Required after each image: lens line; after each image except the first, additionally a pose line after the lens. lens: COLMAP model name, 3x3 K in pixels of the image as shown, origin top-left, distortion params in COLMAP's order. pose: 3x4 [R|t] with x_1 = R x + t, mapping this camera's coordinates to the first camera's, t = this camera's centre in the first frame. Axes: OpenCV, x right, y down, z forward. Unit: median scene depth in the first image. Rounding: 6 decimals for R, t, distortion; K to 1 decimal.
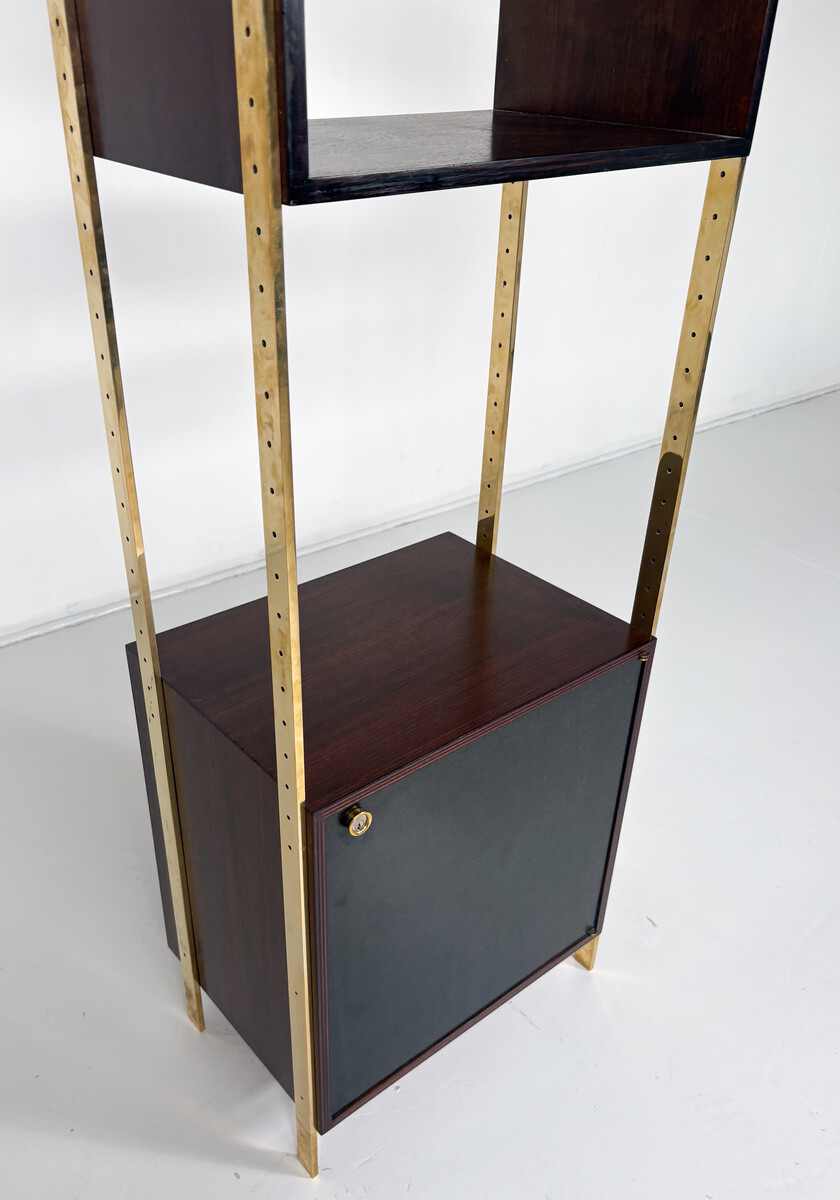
lens RADIAL K [[999.5, 0, 420.0], [0, 999.5, 600.0], [0, 0, 1]] dist [0.023335, -0.015006]
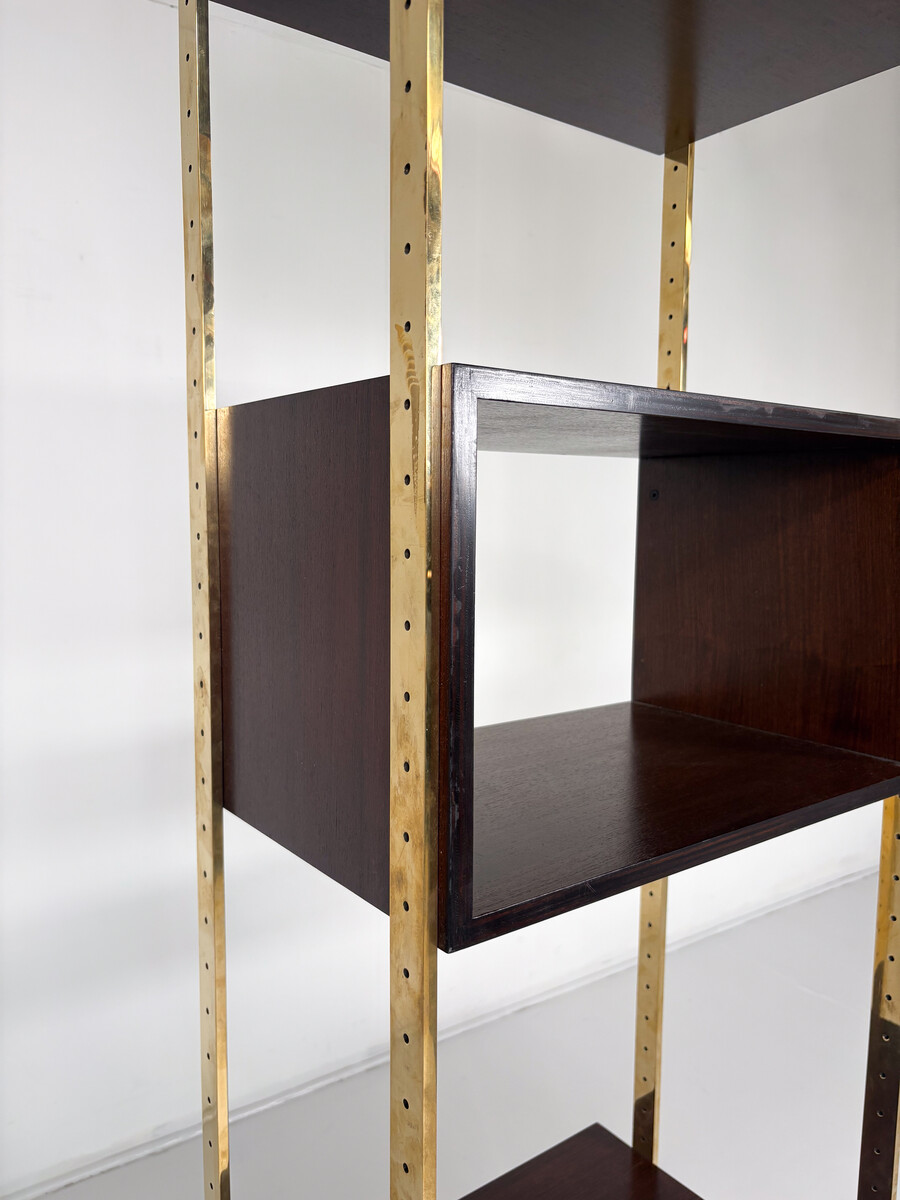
lens RADIAL K [[940.2, 0, 513.5], [0, 940.2, 597.2], [0, 0, 1]] dist [0.066774, -0.076955]
pose [[0.999645, -0.024722, -0.009962, -0.042129], [0.017742, 0.896116, -0.443465, -0.208314], [0.019891, 0.443131, 0.896236, 0.131898]]
